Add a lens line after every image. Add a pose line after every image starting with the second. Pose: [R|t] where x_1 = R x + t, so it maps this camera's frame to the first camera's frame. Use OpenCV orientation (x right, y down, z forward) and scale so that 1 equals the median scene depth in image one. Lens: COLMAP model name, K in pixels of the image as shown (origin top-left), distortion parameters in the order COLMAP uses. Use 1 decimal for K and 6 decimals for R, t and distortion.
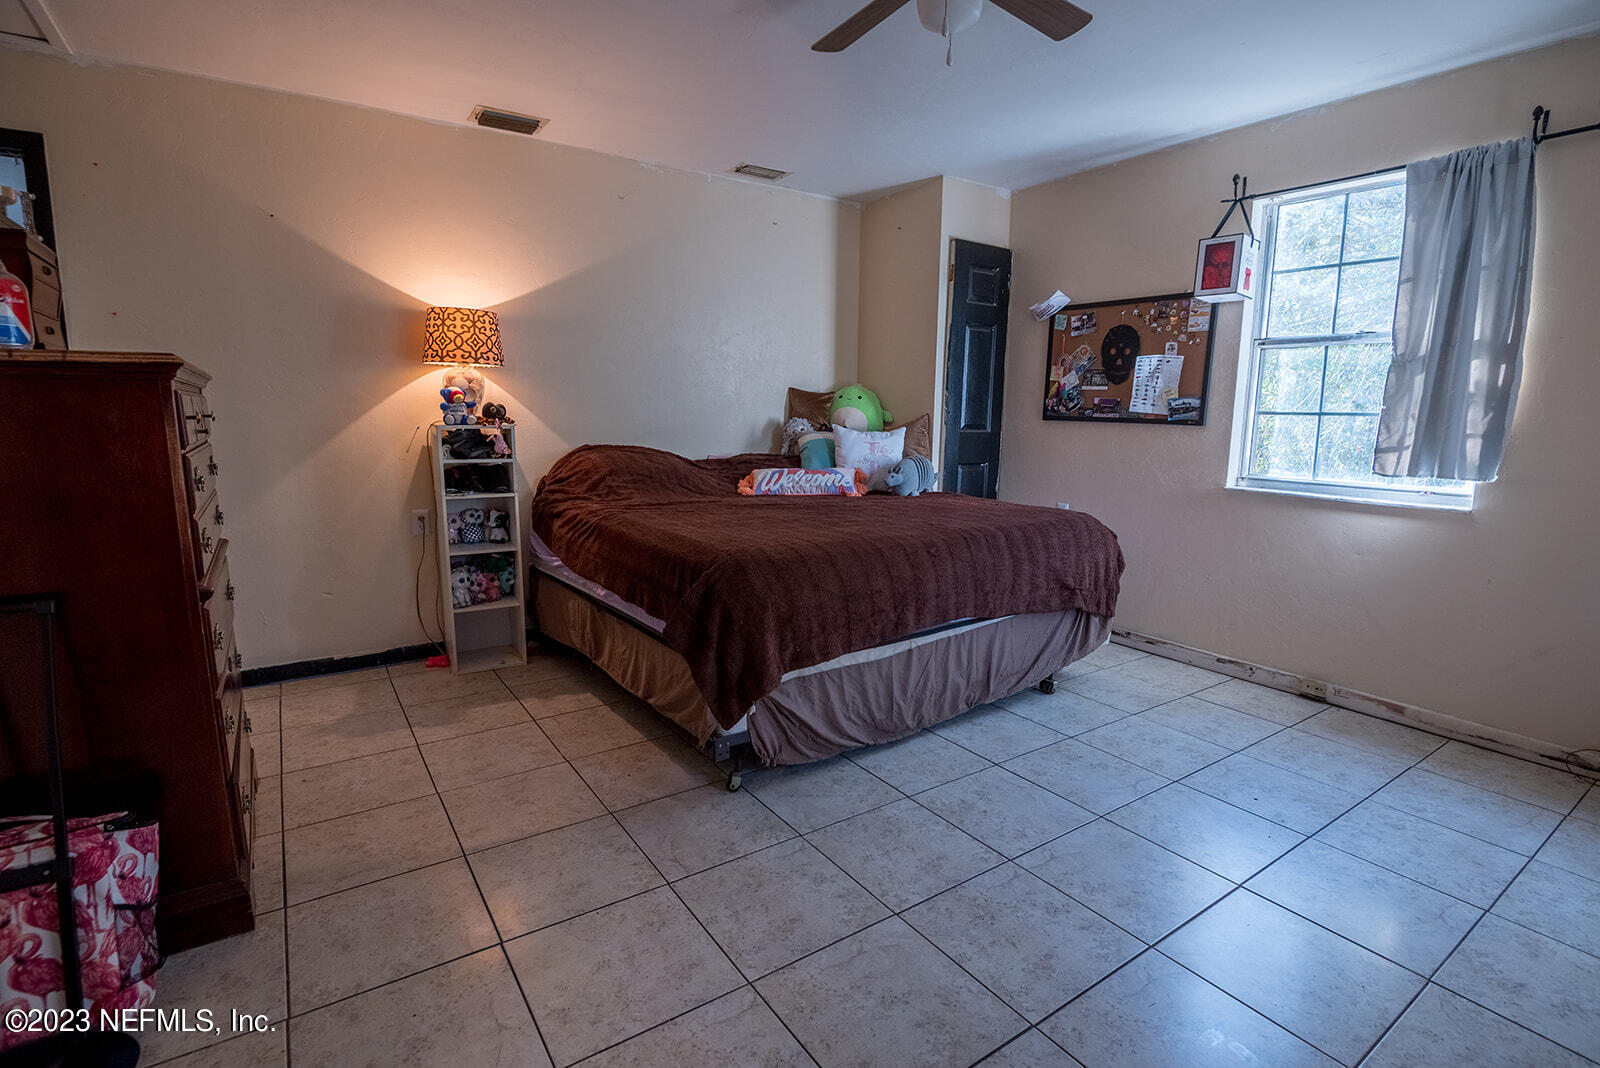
lens RADIAL K [[767.0, 0, 800.0], [0, 767.0, 534.0], [0, 0, 1]] dist [0.002454, -0.015461]
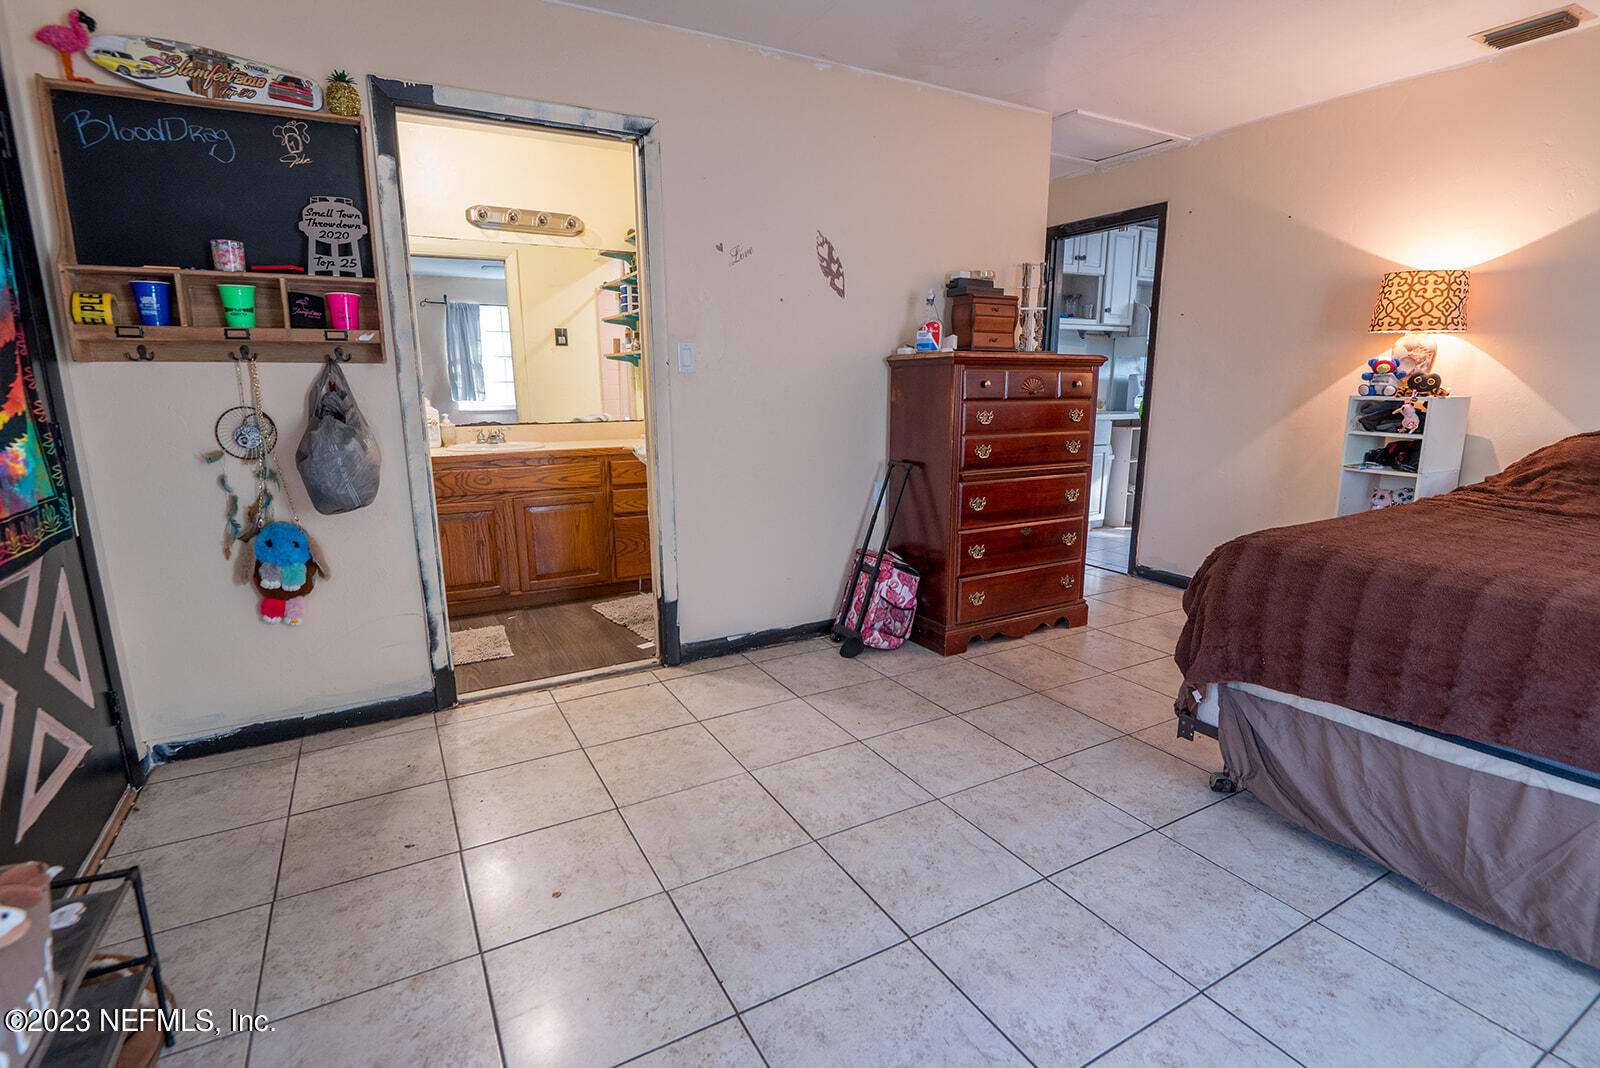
lens RADIAL K [[761.0, 0, 797.6], [0, 761.0, 559.0], [0, 0, 1]] dist [0.000141, -0.048859]
pose [[-0.097225, 0.217860, -0.971125, 0.559309], [-0.154761, 0.960570, 0.230986, -0.046573], [0.983156, 0.172750, -0.059675, 0.362205]]
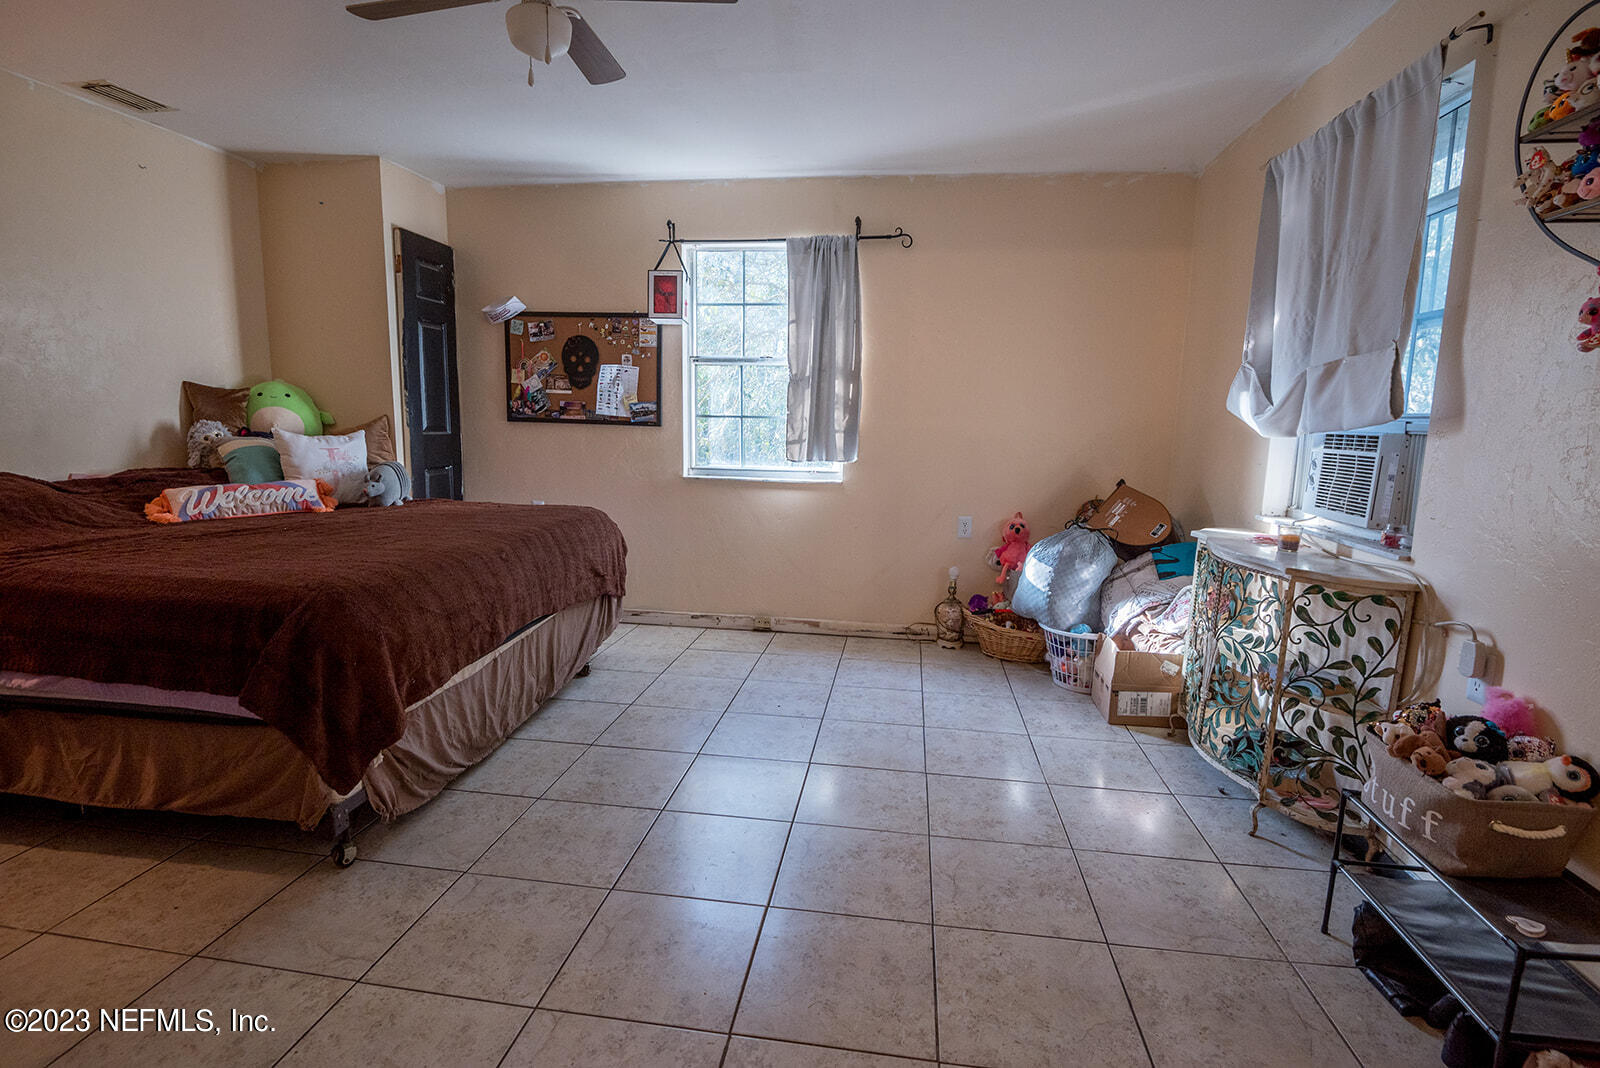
lens RADIAL K [[755.8, 0, 806.3], [0, 755.8, 537.3], [0, 0, 1]] dist [-0.000275, -0.014794]
pose [[0.678753, -0.114863, 0.725328, -0.213472], [0.107554, 0.992590, 0.056539, -0.012283], [-0.726448, 0.039636, 0.686078, 0.033537]]
